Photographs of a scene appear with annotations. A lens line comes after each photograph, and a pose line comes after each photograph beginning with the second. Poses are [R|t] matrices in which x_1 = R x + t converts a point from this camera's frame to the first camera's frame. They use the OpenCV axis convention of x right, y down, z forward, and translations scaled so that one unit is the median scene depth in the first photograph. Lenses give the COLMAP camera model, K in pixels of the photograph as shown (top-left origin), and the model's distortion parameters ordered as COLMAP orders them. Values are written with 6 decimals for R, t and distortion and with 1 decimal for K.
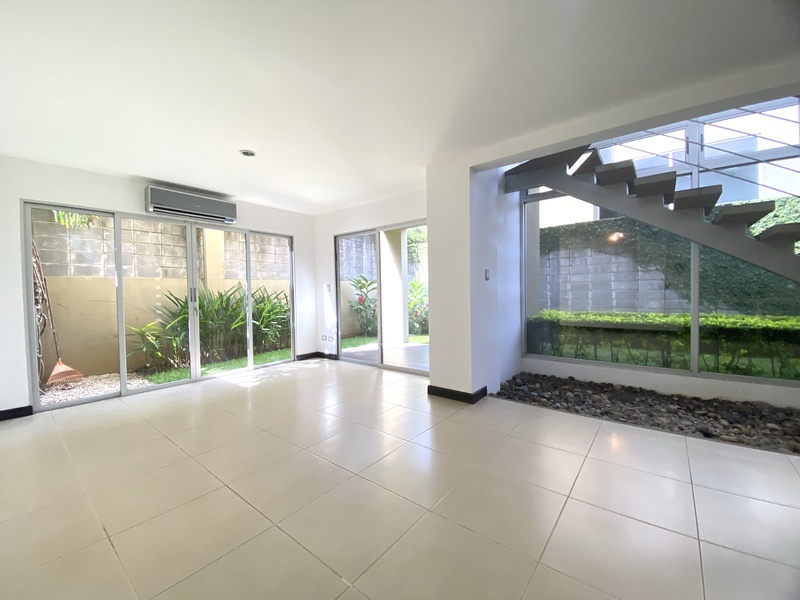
lens RADIAL K [[328.8, 0, 399.9], [0, 328.8, 300.1], [0, 0, 1]] dist [-0.015202, -0.001611]
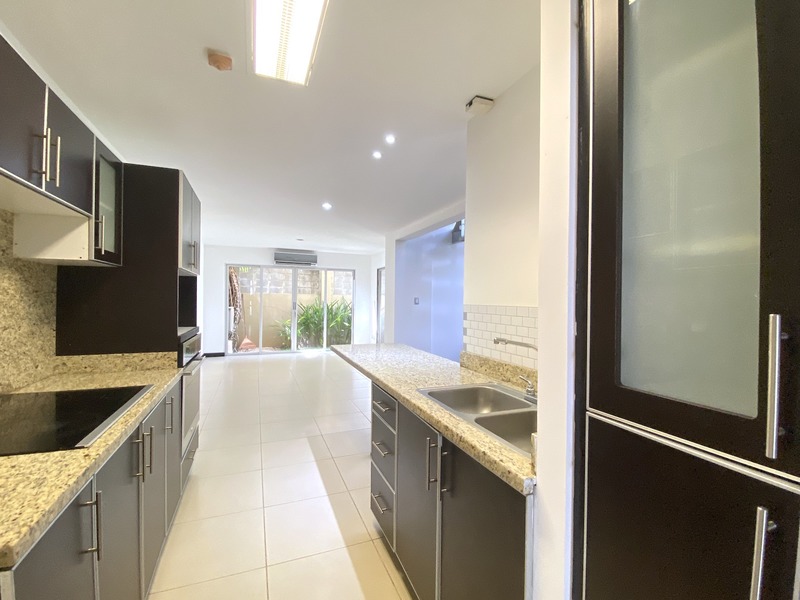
lens RADIAL K [[348.8, 0, 399.8], [0, 348.8, 299.1], [0, 0, 1]] dist [0.000659, 0.000031]
pose [[0.875671, 0.024869, -0.482268, 0.755931], [-0.035646, 0.999277, -0.013193, -0.045801], [0.481592, 0.028743, 0.875924, -0.399878]]
